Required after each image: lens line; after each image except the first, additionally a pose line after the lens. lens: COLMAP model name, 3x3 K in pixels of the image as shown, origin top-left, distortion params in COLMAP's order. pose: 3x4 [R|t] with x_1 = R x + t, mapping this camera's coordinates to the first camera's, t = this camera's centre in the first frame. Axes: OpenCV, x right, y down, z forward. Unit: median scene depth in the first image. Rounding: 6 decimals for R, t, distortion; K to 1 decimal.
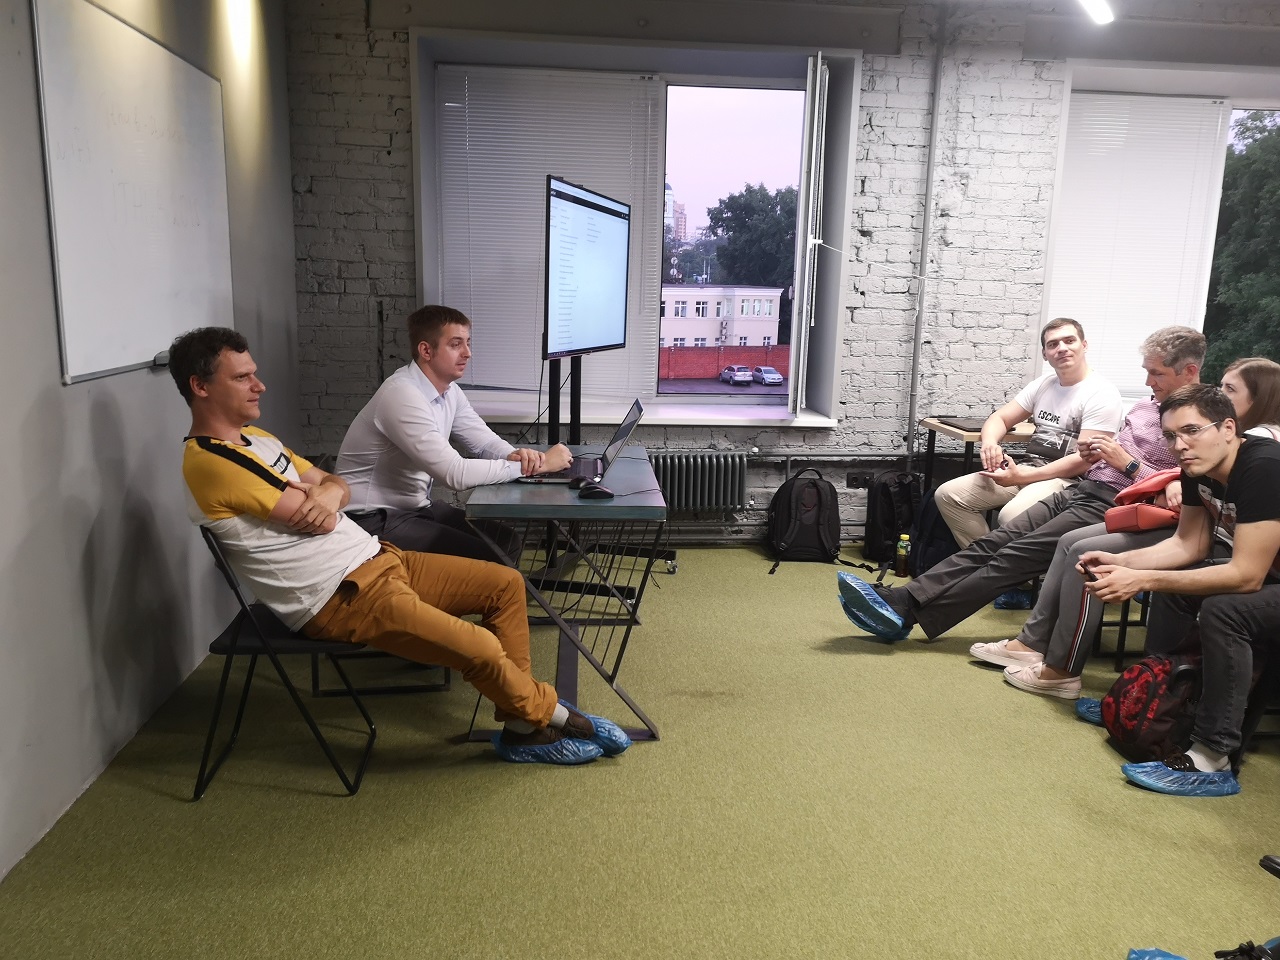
lens RADIAL K [[1044.8, 0, 640.9], [0, 1044.8, 484.6], [0, 0, 1]] dist [0.040733, -0.038270]
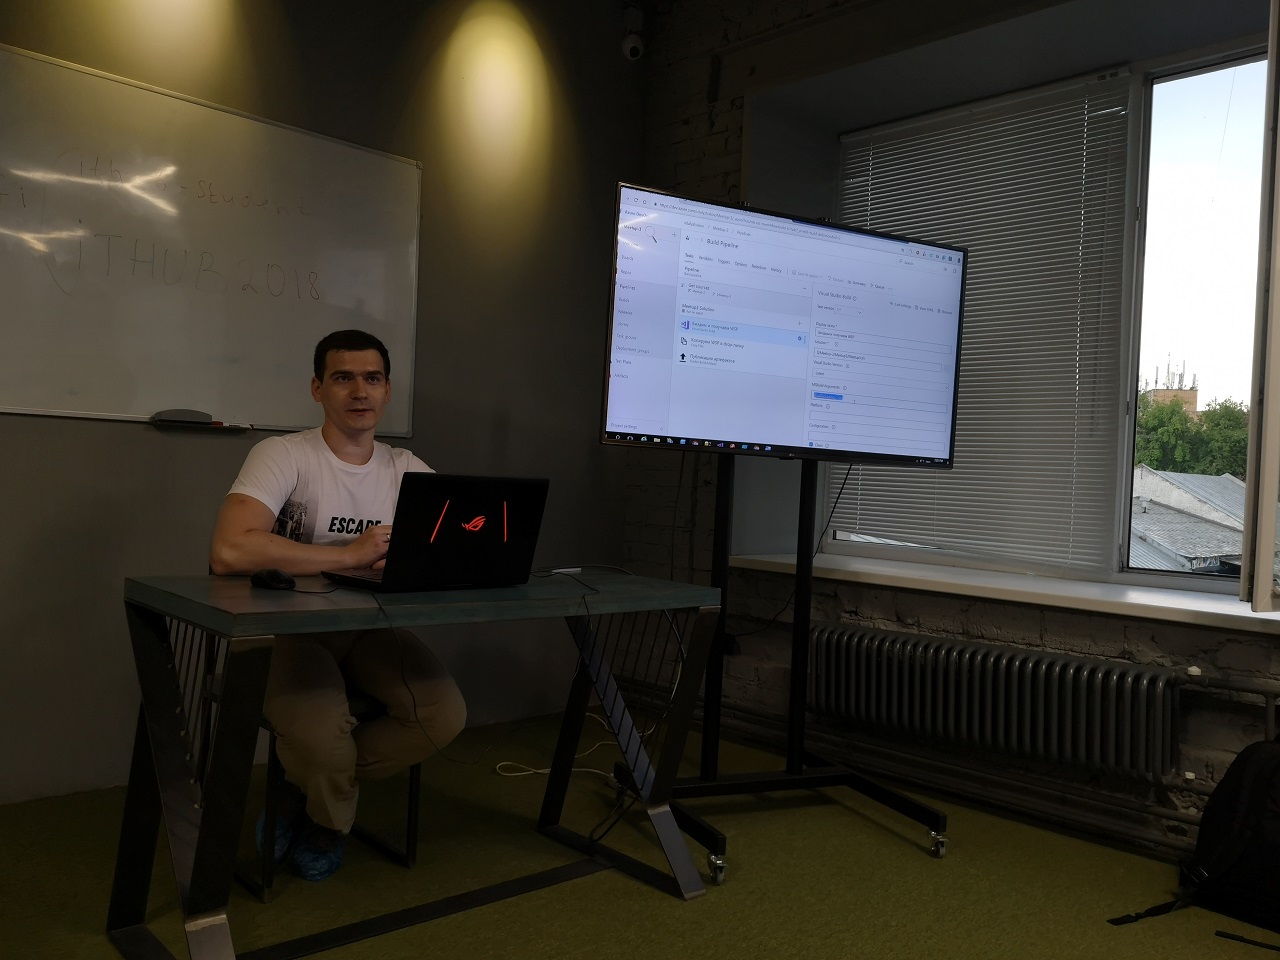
lens RADIAL K [[1051.9, 0, 643.9], [0, 1051.9, 474.9], [0, 0, 1]] dist [0.026405, -0.008266]
pose [[0.626723, 0.003452, -0.779235, 0.375666], [-0.180560, 0.973418, -0.140908, -0.005043], [0.758035, 0.229009, 0.610687, 0.490148]]
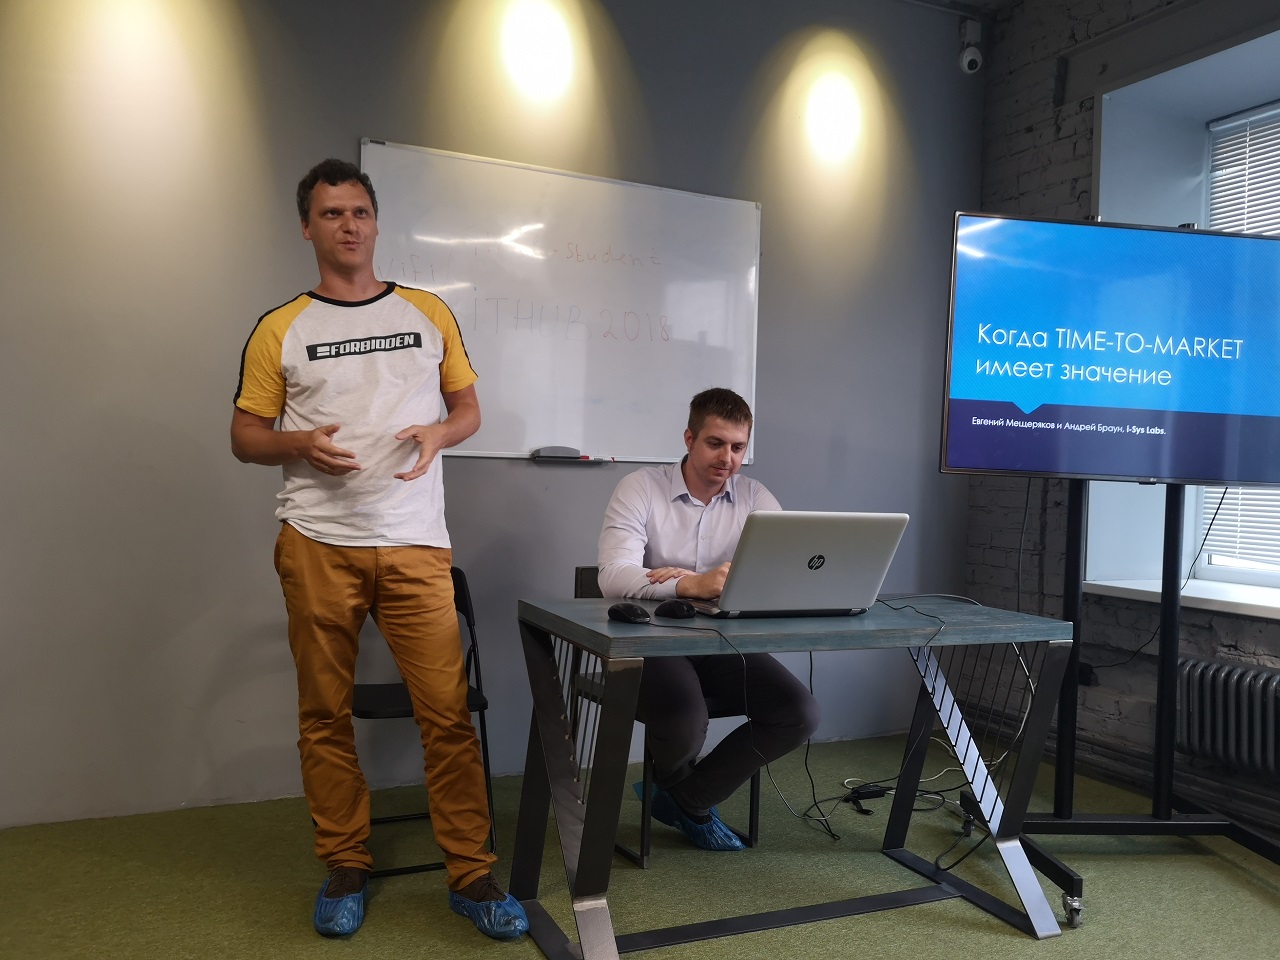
lens RADIAL K [[1044.8, 0, 640.9], [0, 1044.8, 484.6], [0, 0, 1]] dist [0.040733, -0.038270]
pose [[0.349903, -0.003552, -0.936779, 0.393778], [-0.203253, 0.975884, -0.079618, -0.012444], [0.914470, 0.218262, 0.340743, 0.474730]]
